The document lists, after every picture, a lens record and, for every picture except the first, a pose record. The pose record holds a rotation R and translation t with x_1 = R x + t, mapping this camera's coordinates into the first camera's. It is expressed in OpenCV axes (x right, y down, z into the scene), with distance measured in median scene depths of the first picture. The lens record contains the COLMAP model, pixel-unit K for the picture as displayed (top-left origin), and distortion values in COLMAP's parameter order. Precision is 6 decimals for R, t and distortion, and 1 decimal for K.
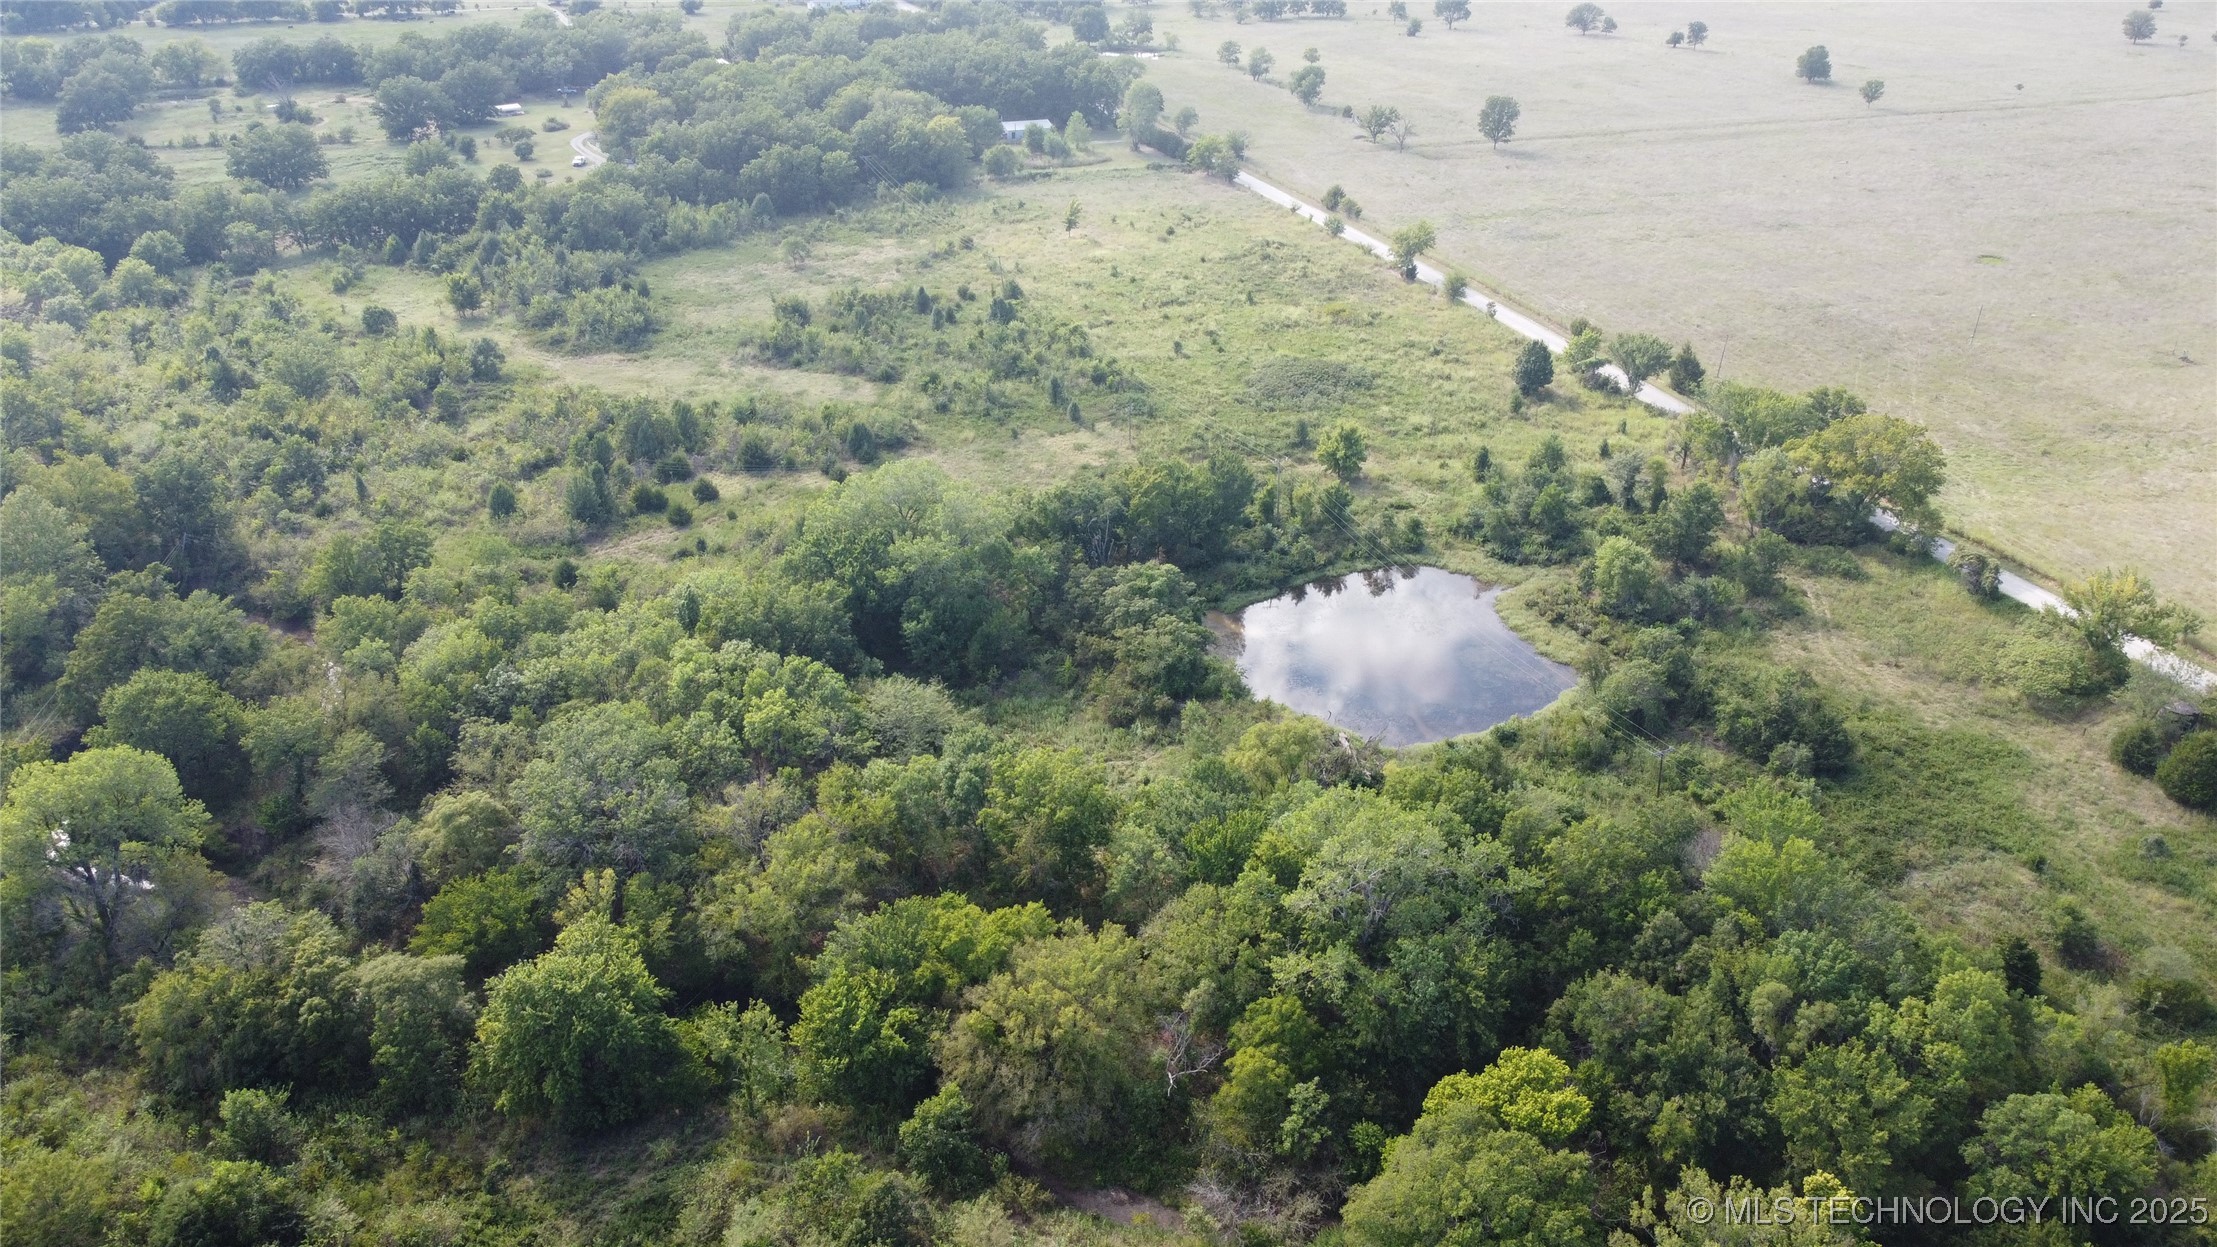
lens RADIAL K [[1688.7, 0, 1113.7], [0, 1688.7, 635.5], [0, 0, 1]] dist [-0.002436, -0.004258]
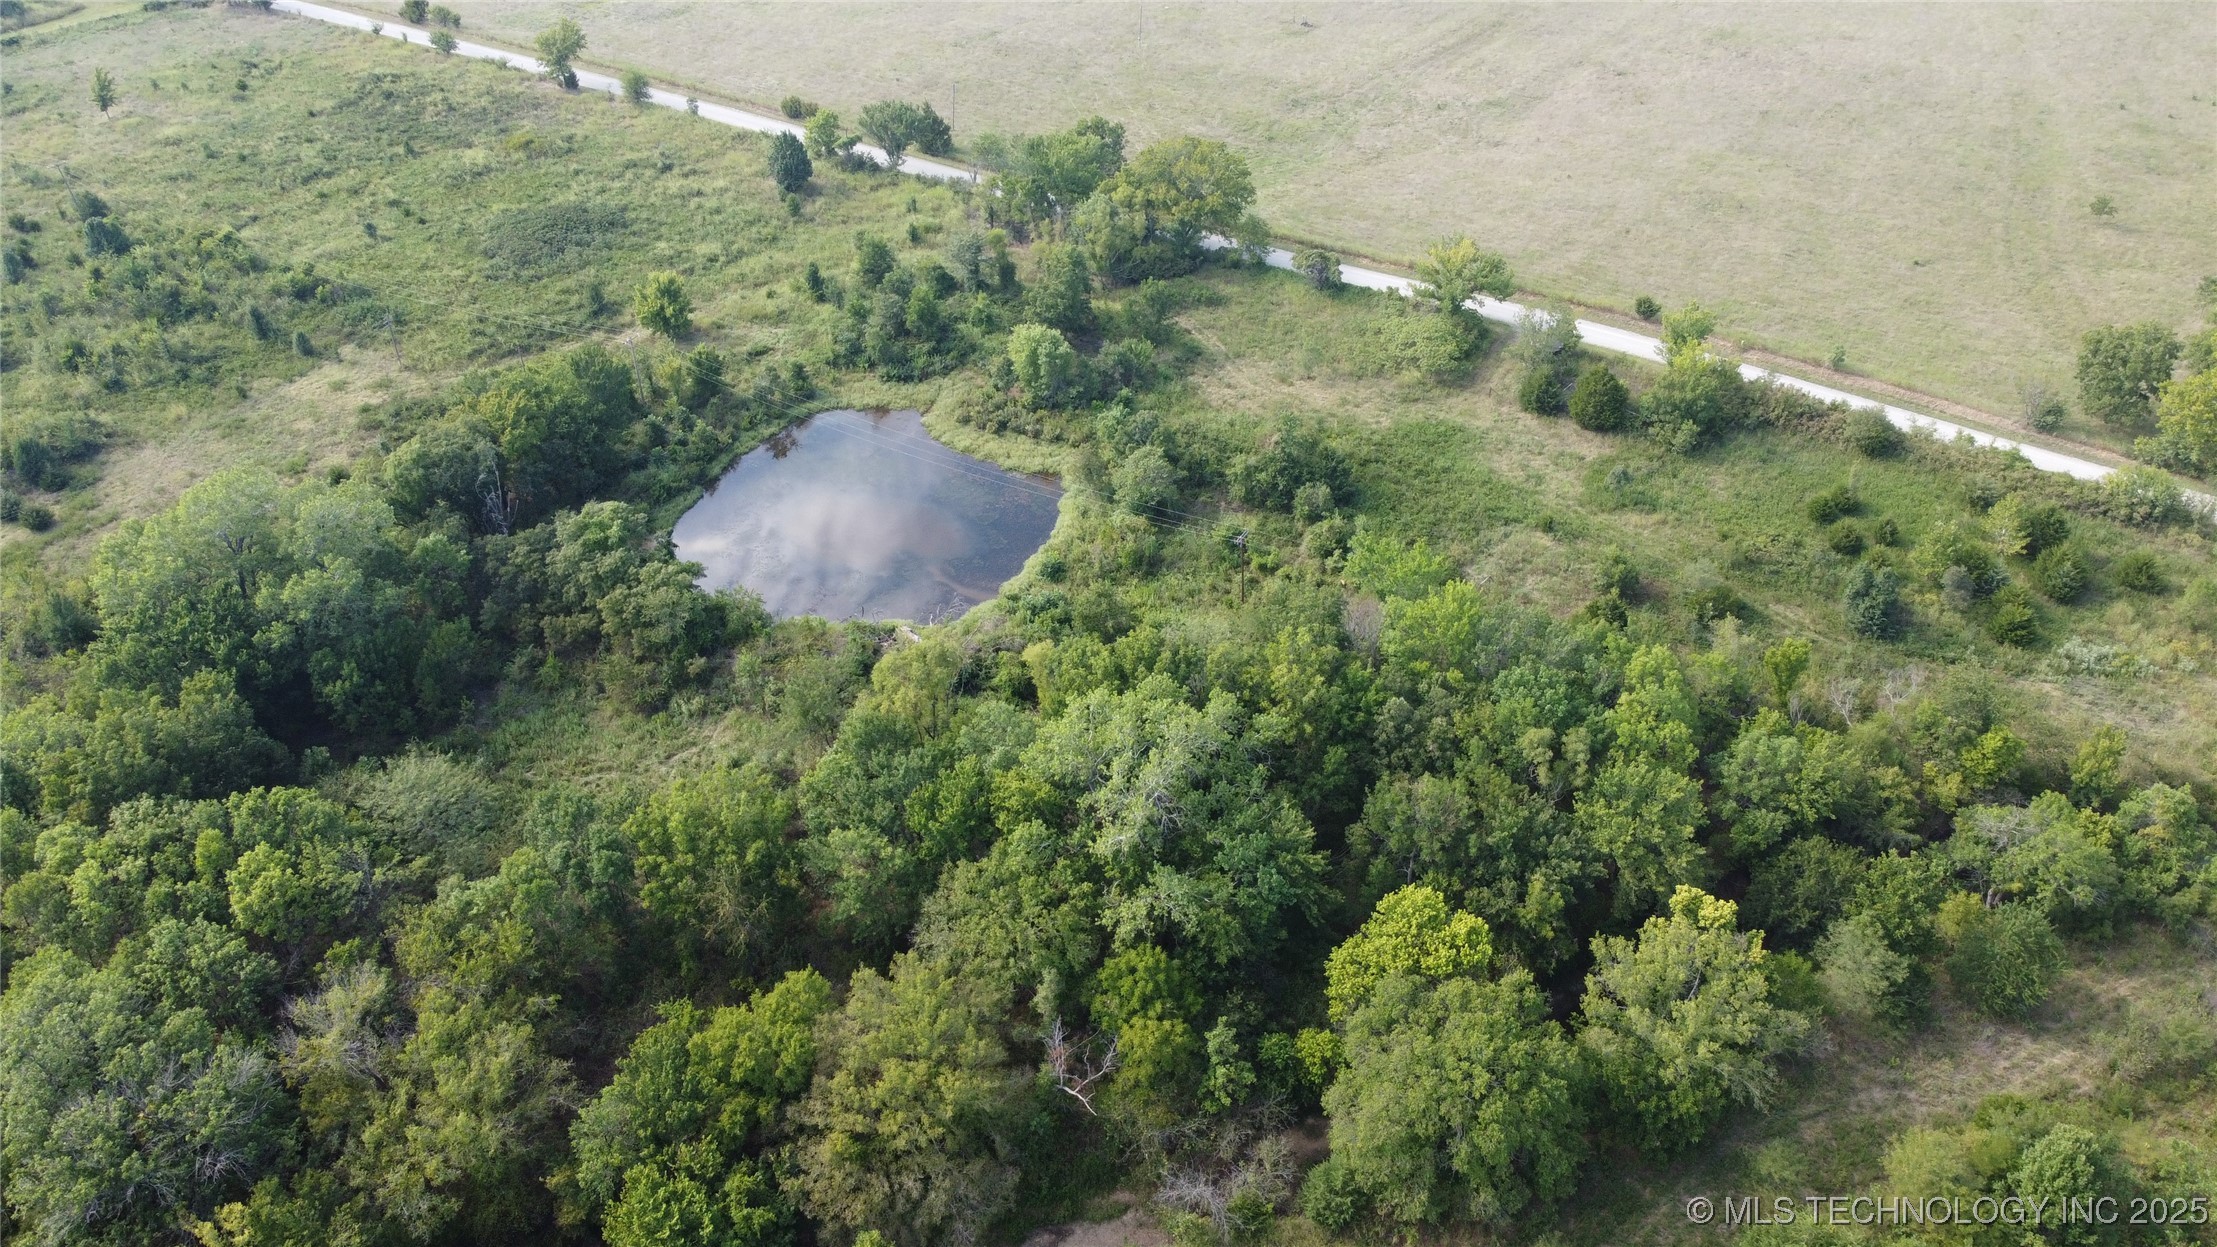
lens RADIAL K [[1661.6, 0, 1108.5], [0, 1661.6, 623.5], [0, 0, 1]] dist [-0.002143, -0.001497]
pose [[0.807894, -0.347086, 0.476276, -0.163449], [0.278750, 0.937105, 0.210078, -0.082226], [-0.519235, -0.036959, 0.853832, 0.161623]]
